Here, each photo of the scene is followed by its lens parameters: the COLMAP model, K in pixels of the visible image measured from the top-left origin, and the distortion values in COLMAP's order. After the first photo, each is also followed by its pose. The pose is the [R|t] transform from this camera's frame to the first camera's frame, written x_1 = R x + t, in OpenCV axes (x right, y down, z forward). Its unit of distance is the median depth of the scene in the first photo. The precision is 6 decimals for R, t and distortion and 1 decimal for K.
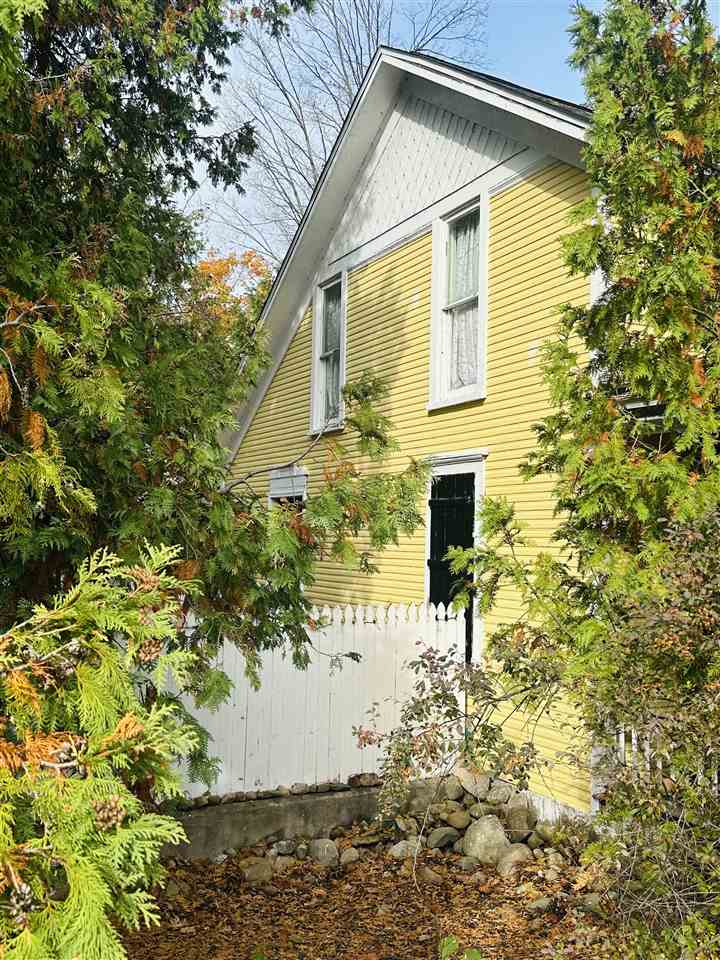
lens RADIAL K [[921.1, 0, 358.3], [0, 921.1, 481.7], [0, 0, 1]] dist [0.108001, 0.000000]
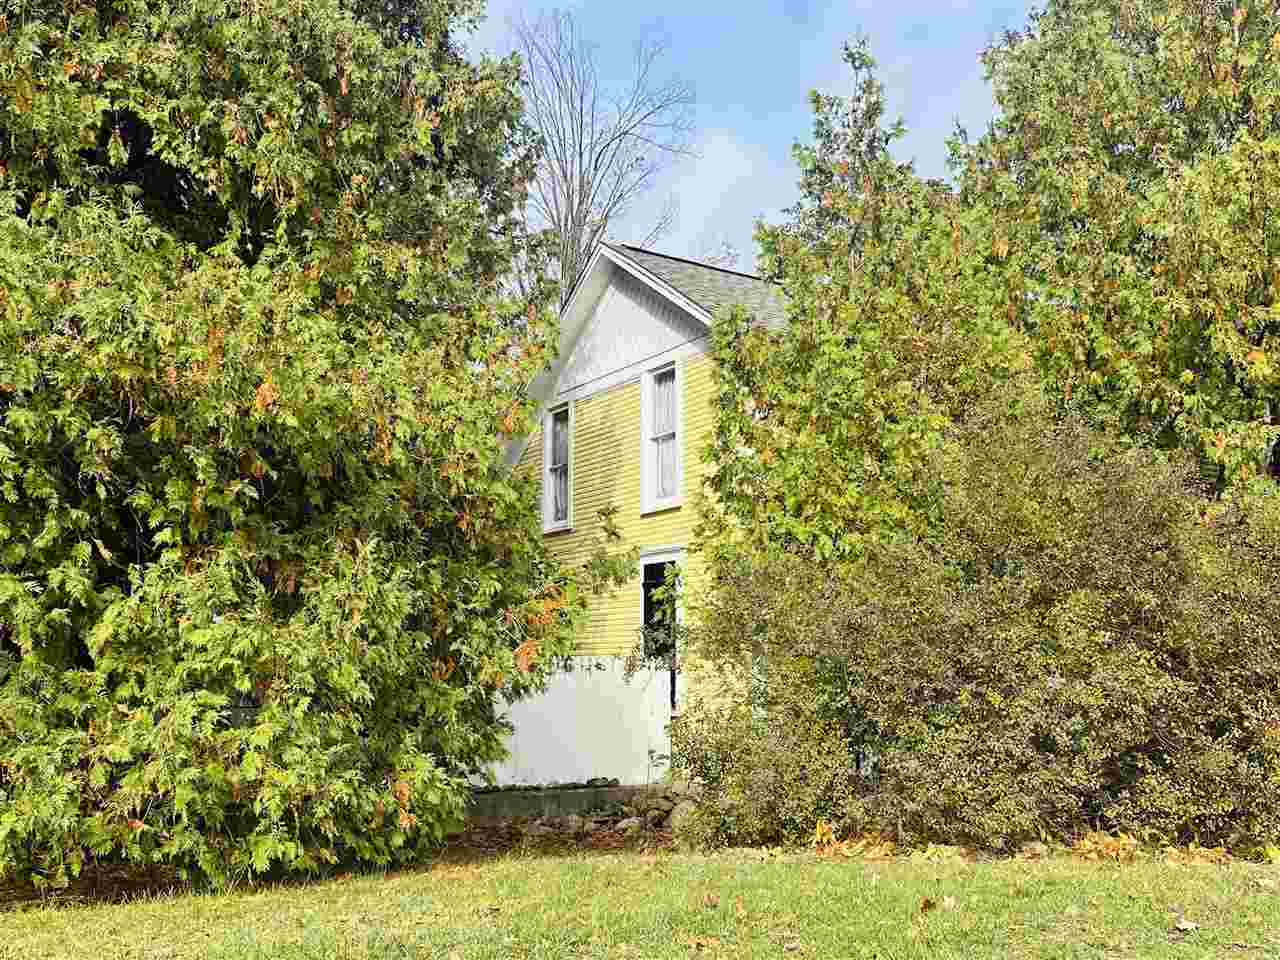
lens RADIAL K [[1228.1, 0, 638.4], [0, 1228.1, 478.7], [0, 0, 1]] dist [0.108001, 0.000000]
pose [[0.997281, -0.007242, 0.073335, -0.067983], [0.014073, 0.995561, -0.093062, 0.042775], [-0.072336, 0.093841, 0.992956, -0.910332]]
